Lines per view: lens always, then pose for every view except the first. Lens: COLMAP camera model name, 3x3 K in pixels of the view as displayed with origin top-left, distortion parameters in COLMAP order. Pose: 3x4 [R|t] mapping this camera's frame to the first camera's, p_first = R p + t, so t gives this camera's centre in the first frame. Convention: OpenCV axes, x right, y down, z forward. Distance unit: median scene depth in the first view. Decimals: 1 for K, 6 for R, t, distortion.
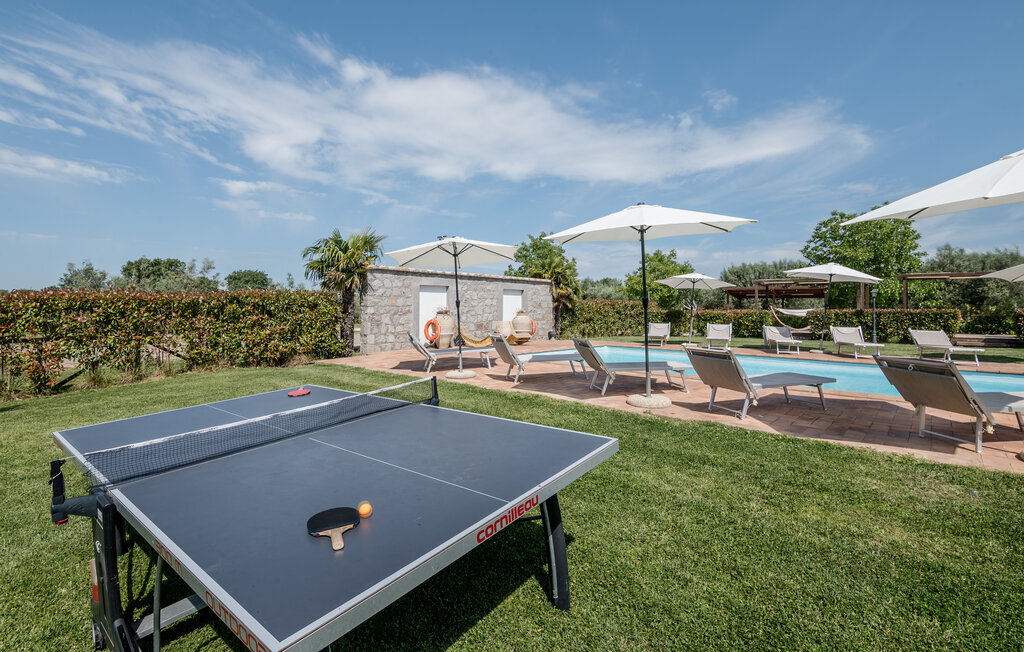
lens RADIAL K [[477.3, 0, 517.2], [0, 477.3, 295.5], [0, 0, 1]] dist [-0.008242, -0.005585]
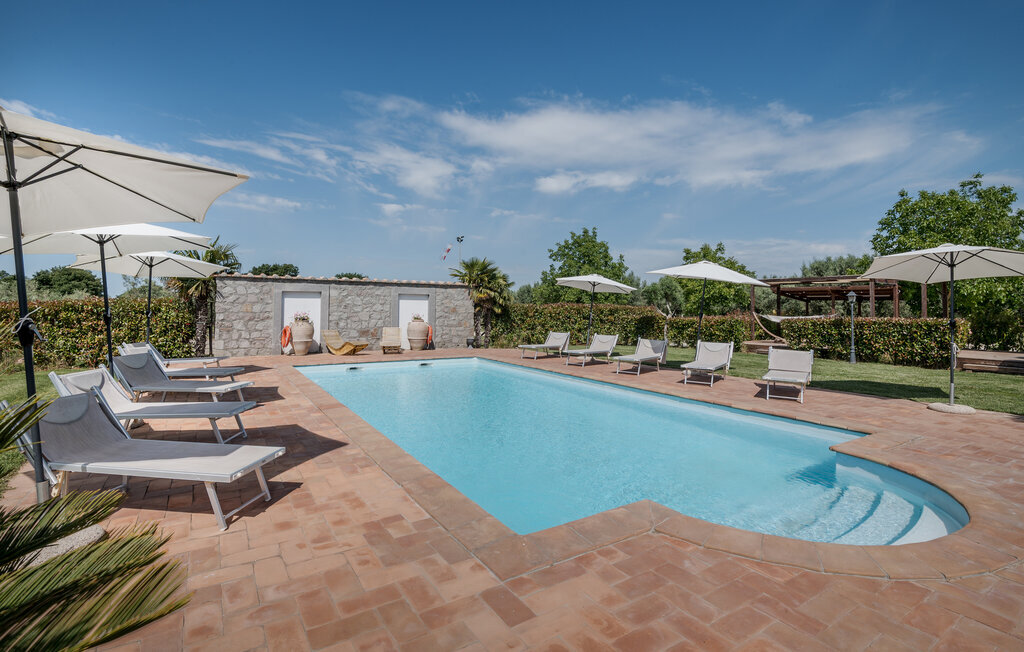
lens RADIAL K [[477.3, 0, 520.3], [0, 477.3, 301.0], [0, 0, 1]] dist [-0.008242, -0.005585]
pose [[0.968075, 0.000948, -0.250660, 0.455197], [0.002879, 0.999885, 0.014902, -0.012793], [0.250646, -0.015148, 0.967960, 0.128343]]
